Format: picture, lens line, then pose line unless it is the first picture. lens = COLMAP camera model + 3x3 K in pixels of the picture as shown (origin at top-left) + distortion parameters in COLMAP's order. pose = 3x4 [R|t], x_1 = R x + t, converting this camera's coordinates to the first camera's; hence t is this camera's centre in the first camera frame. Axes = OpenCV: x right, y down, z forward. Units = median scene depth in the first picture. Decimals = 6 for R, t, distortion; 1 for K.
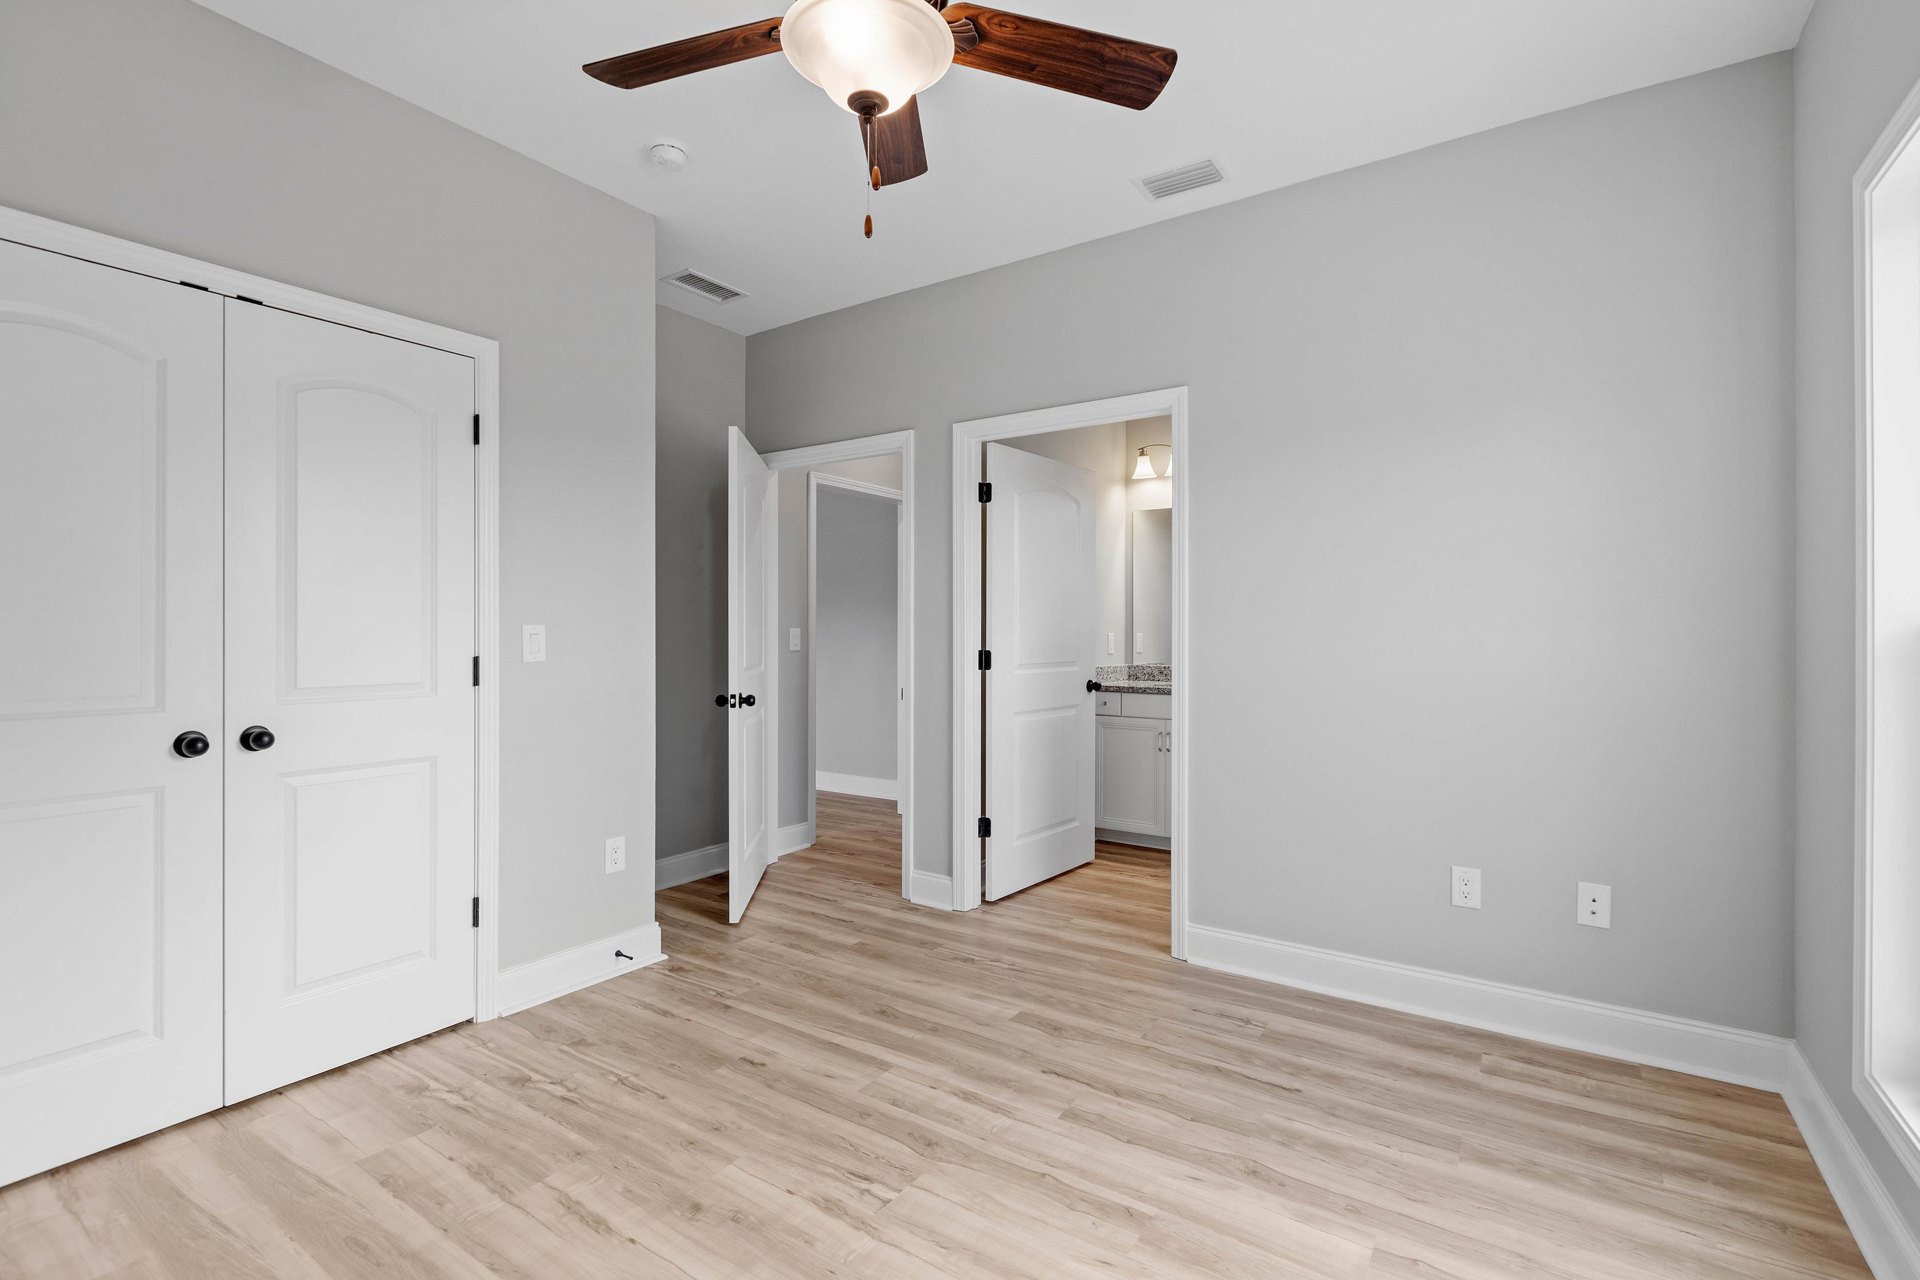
lens RADIAL K [[875.7, 0, 958.6], [0, 875.7, 636.1], [0, 0, 1]] dist [0.011748, 0.000567]
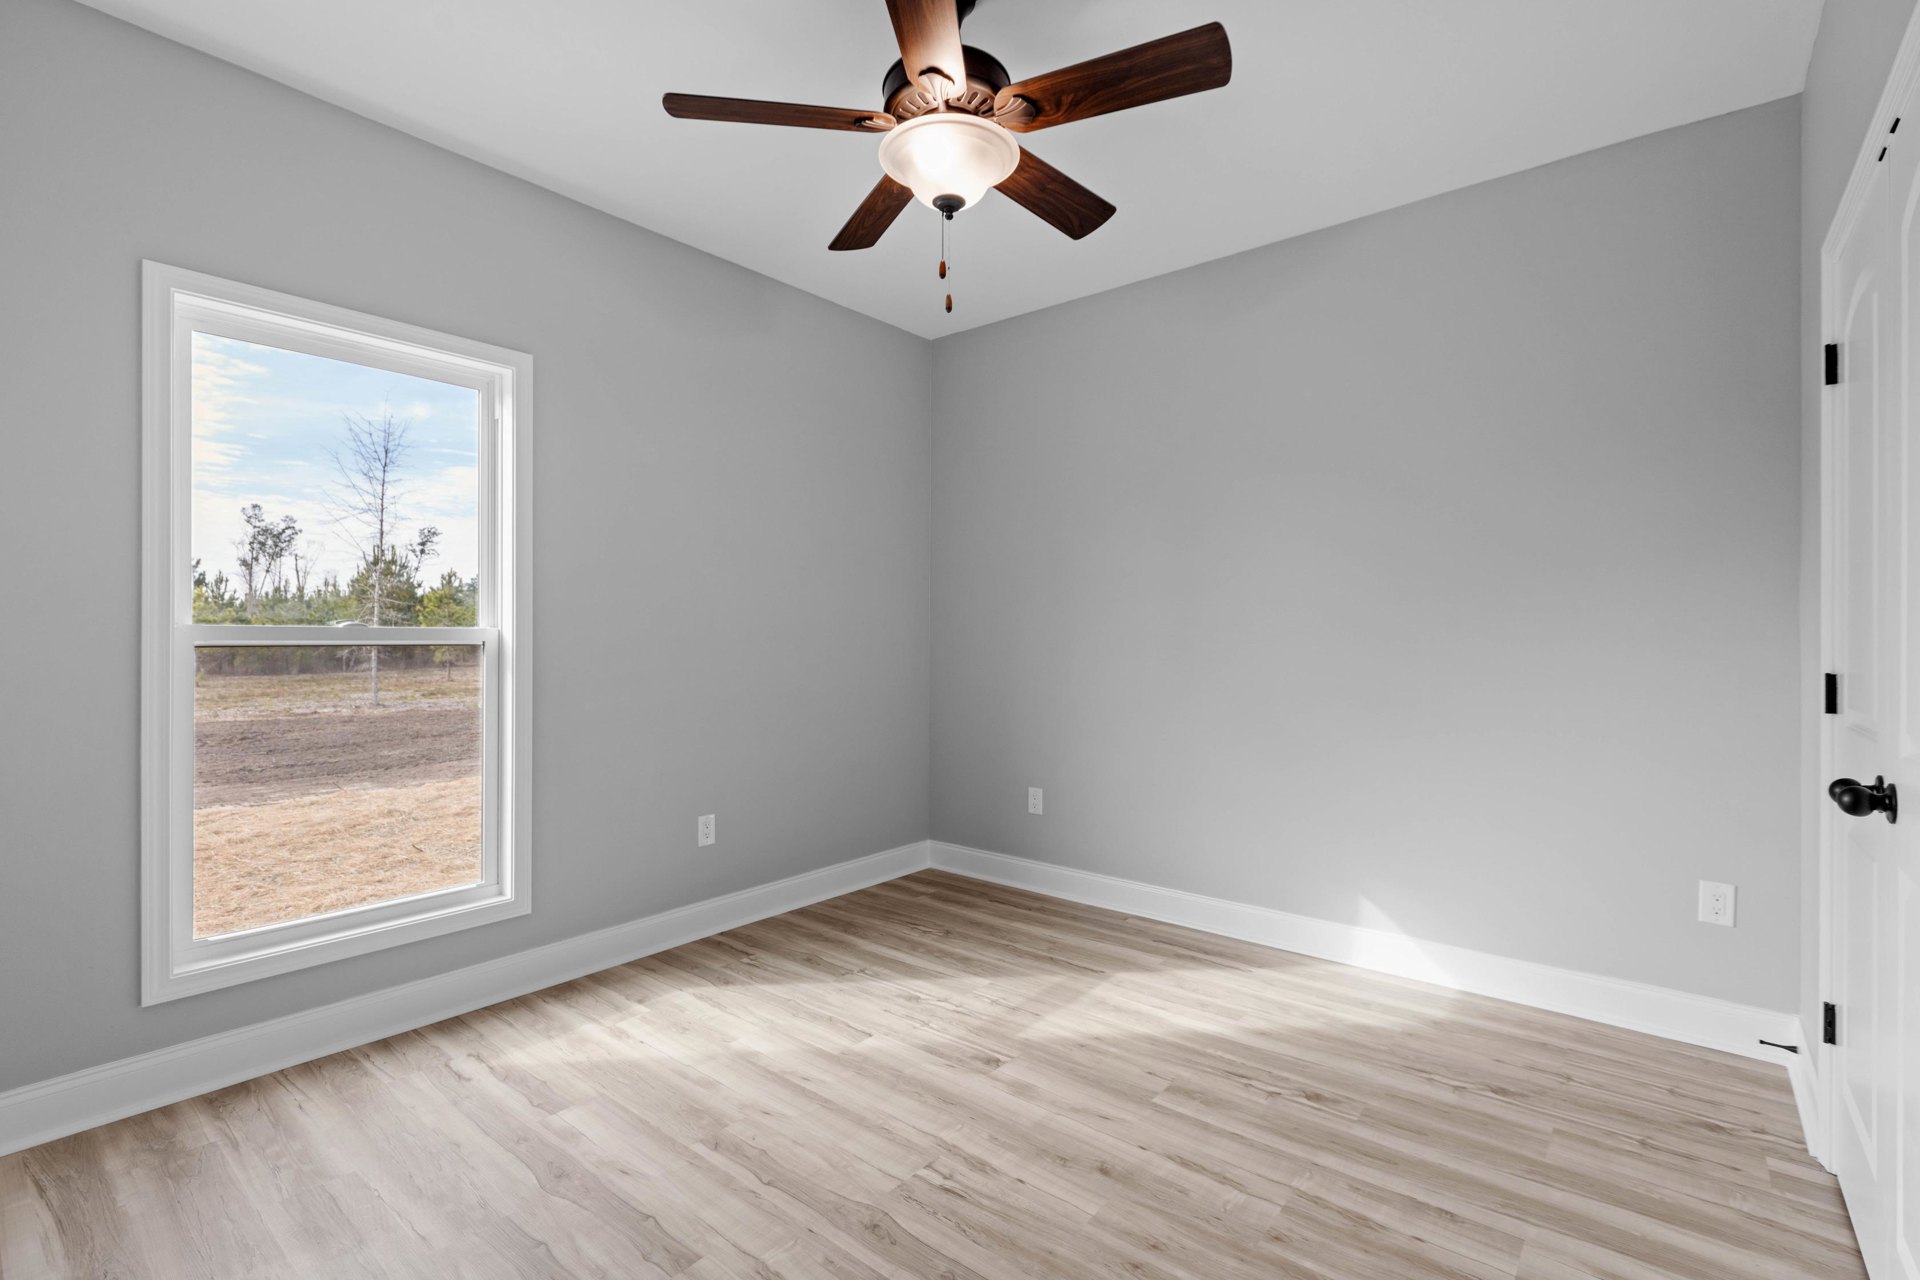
lens RADIAL K [[875.7, 0, 961.3], [0, 875.7, 634.7], [0, 0, 1]] dist [0.011748, 0.000567]
pose [[-0.996071, -0.002761, 0.088515, -0.210003], [-0.002319, 0.999984, 0.005102, -0.010404], [-0.088527, 0.004876, -0.996062, 2.011048]]
